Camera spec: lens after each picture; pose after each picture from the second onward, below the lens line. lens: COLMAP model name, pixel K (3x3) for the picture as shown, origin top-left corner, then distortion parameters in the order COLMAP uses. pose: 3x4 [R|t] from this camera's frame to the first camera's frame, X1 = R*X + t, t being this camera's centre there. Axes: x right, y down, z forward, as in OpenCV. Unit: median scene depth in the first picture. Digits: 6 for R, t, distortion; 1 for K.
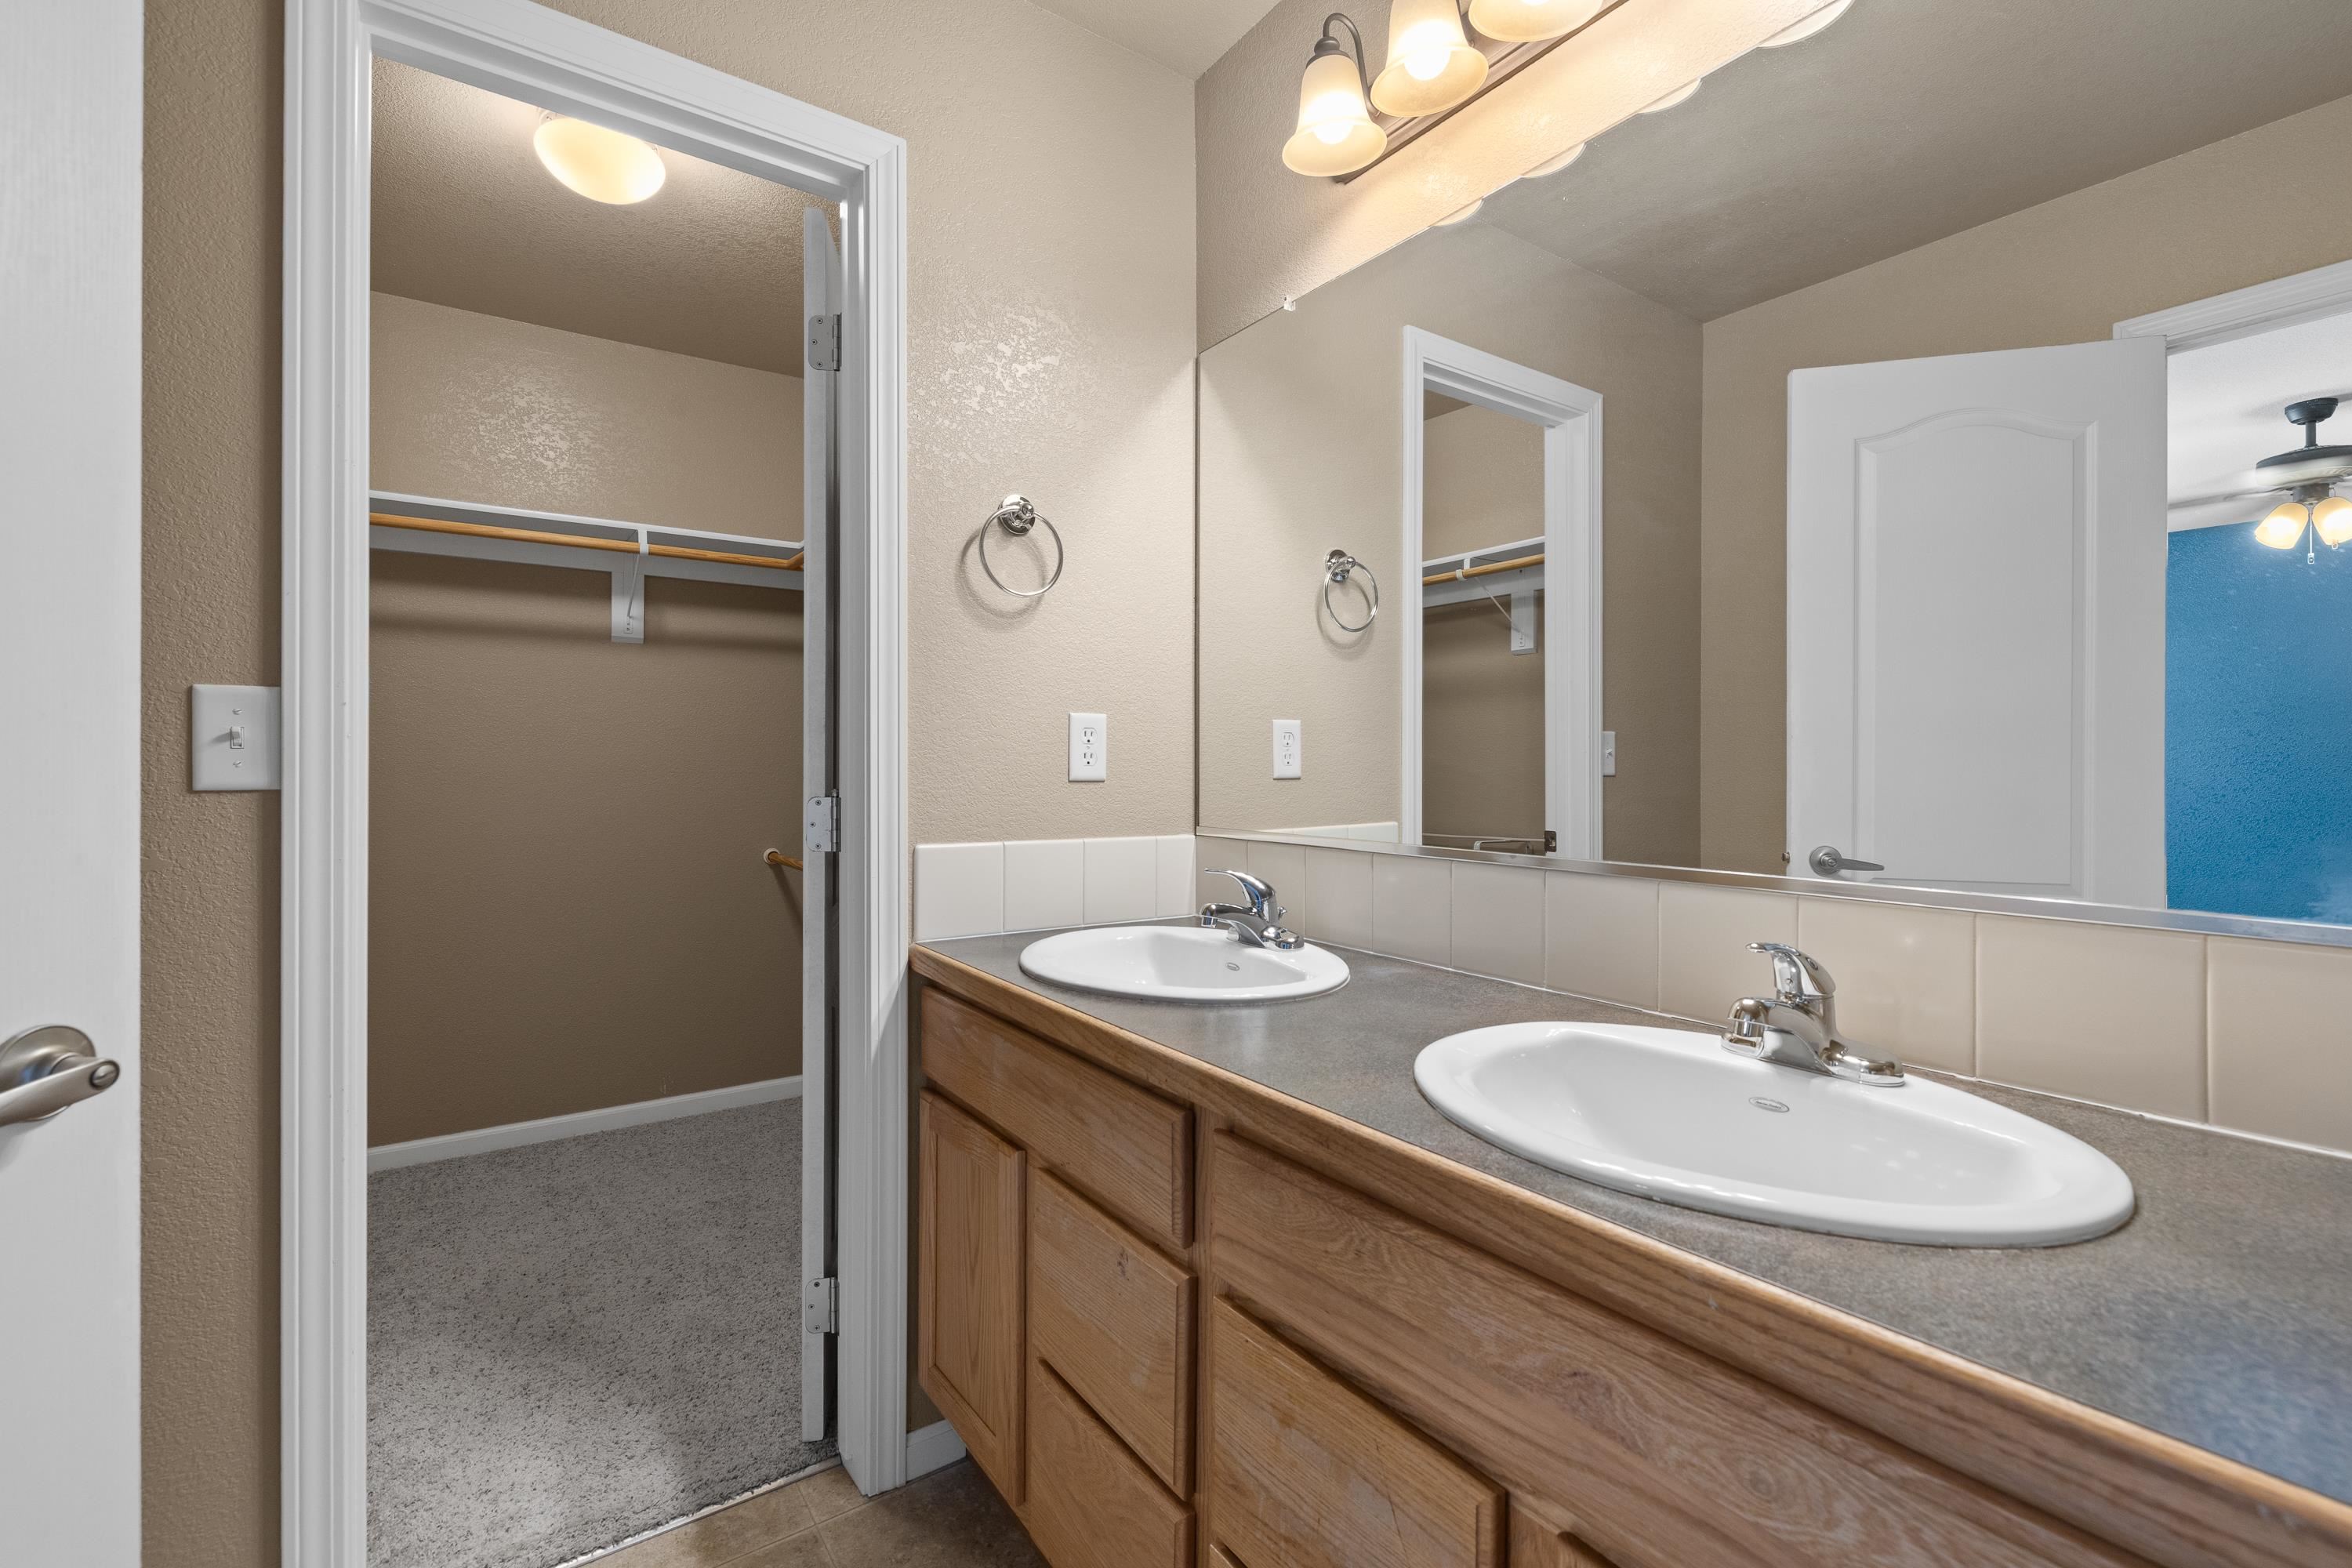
lens RADIAL K [[1025.5, 0, 1176.0], [0, 1025.5, 784.0], [0, 0, 1]] dist [0.001886, 0.000179]
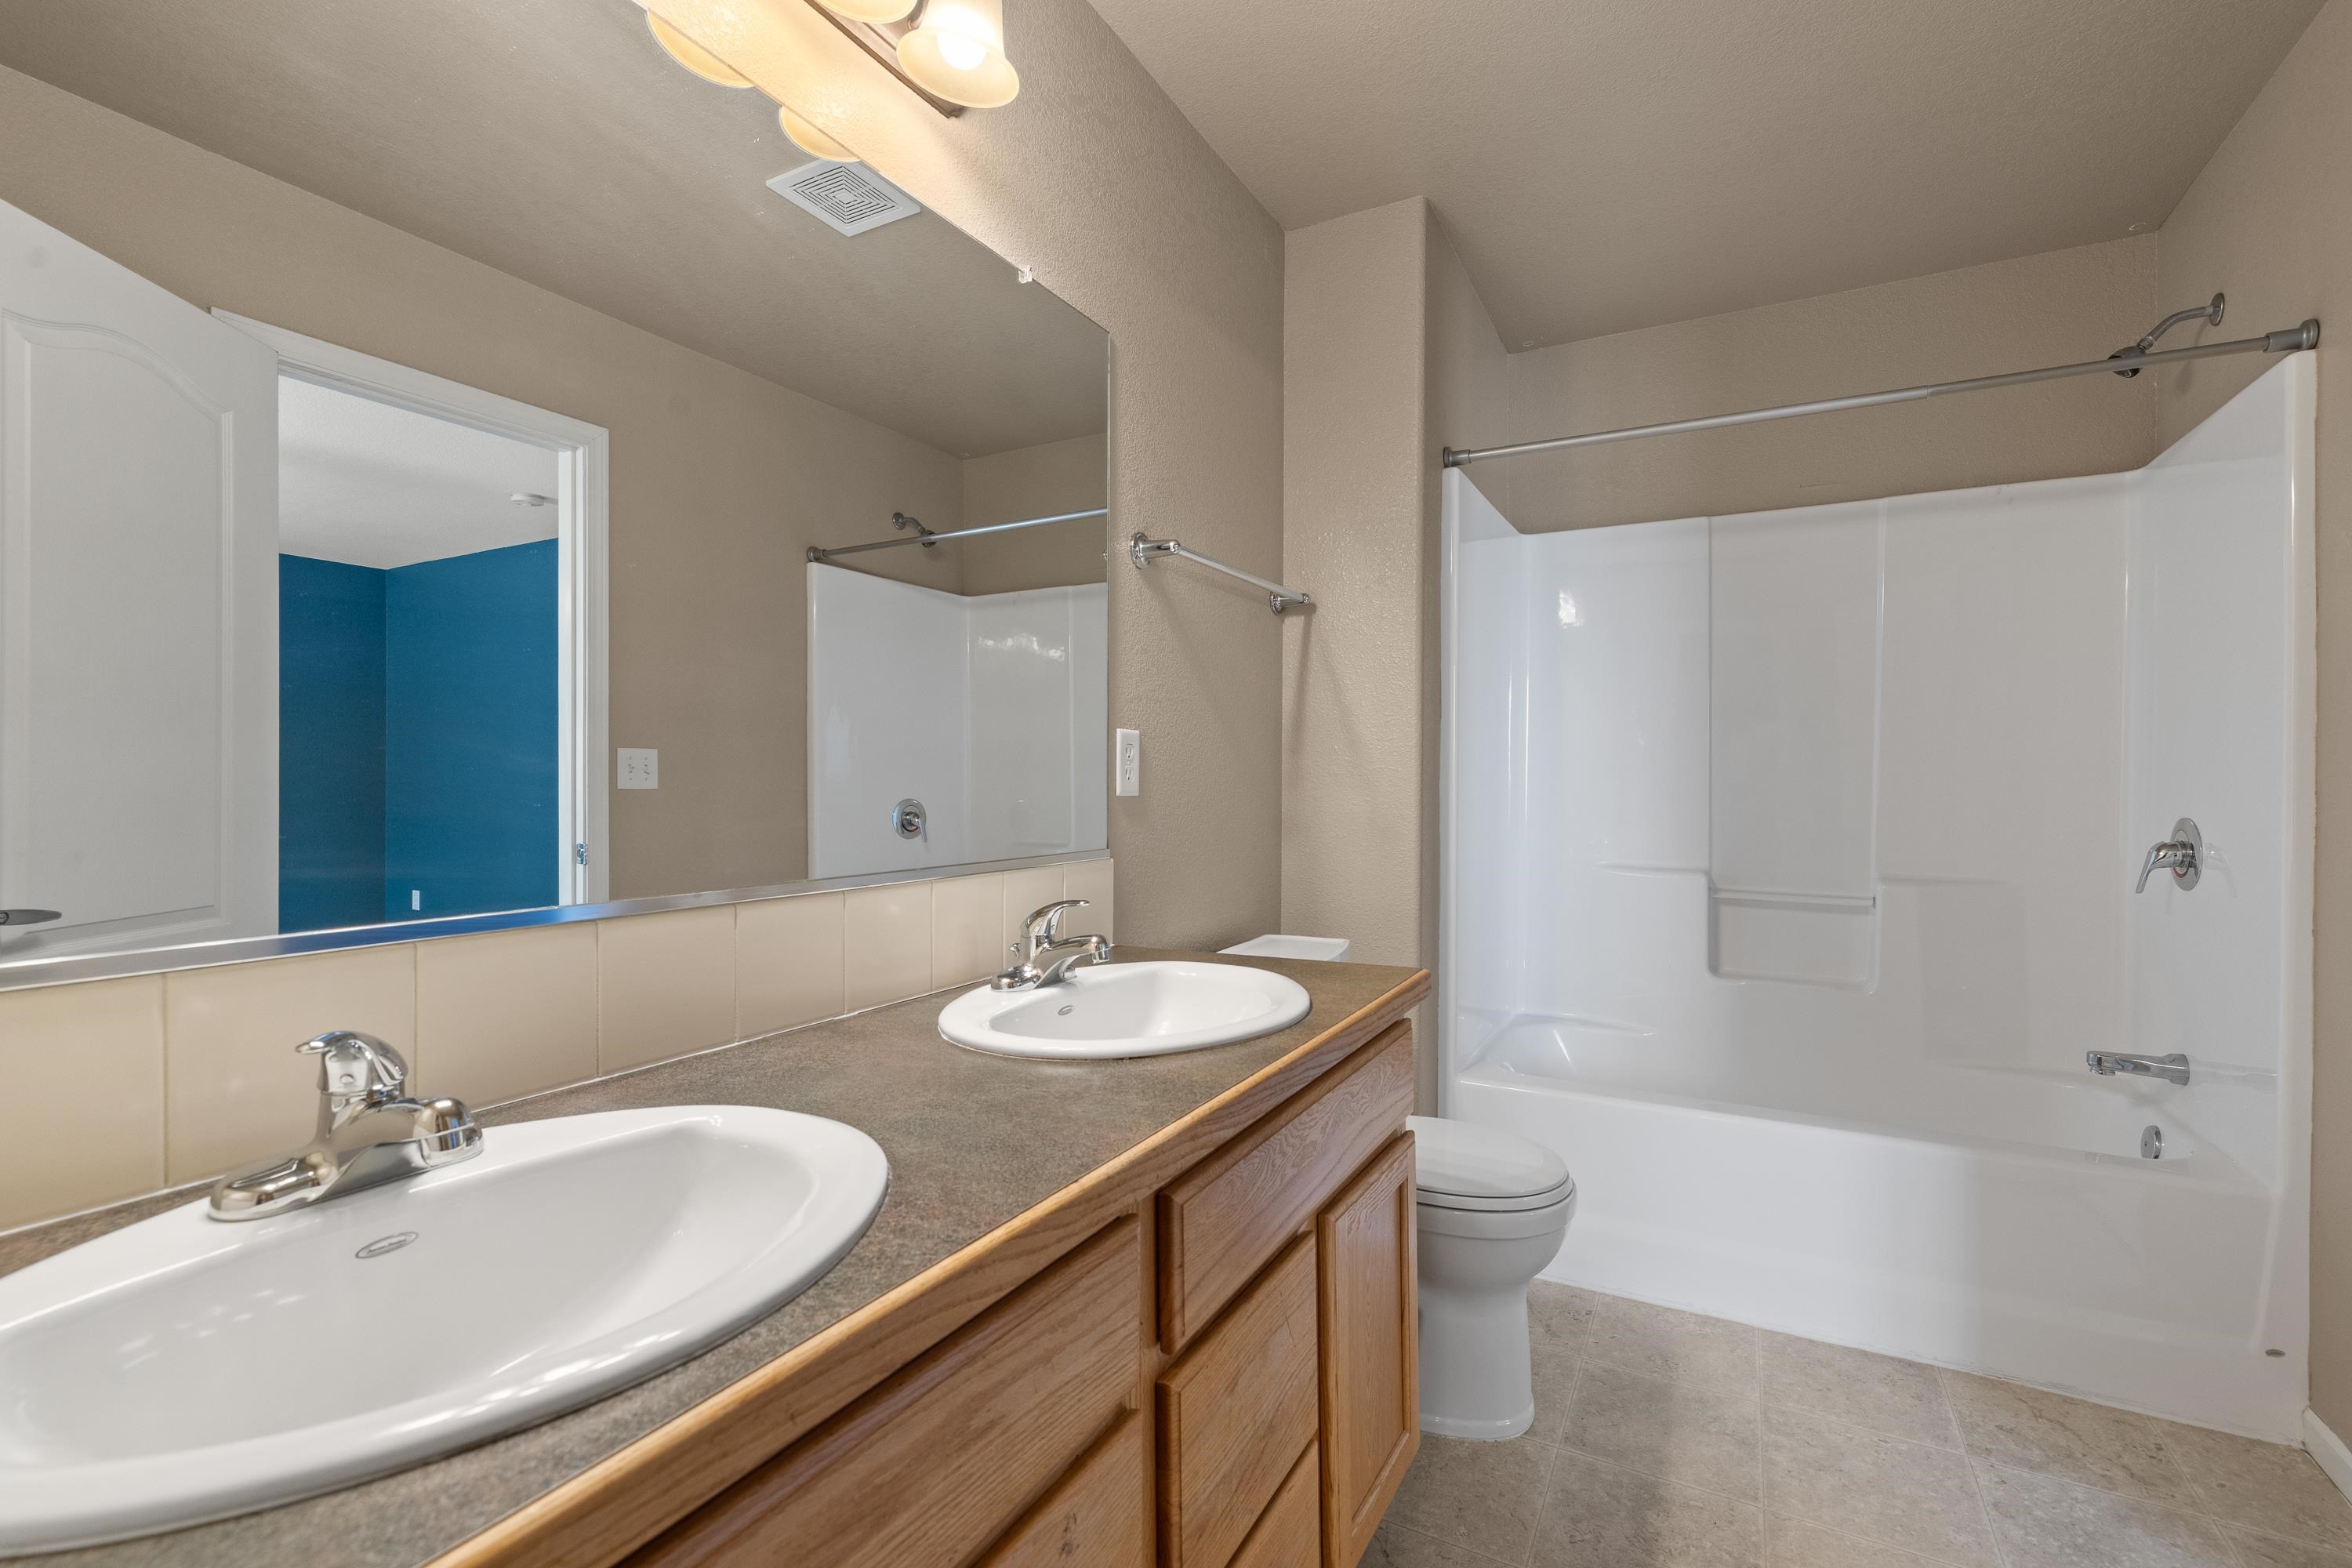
lens RADIAL K [[1025.5, 0, 1176.0], [0, 1025.5, 784.0], [0, 0, 1]] dist [0.001886, 0.000179]
pose [[-0.443301, -0.006196, 0.896351, -0.736281], [0.005799, 0.999935, 0.009780, -0.021651], [-0.896354, 0.009534, -0.443237, 1.359067]]
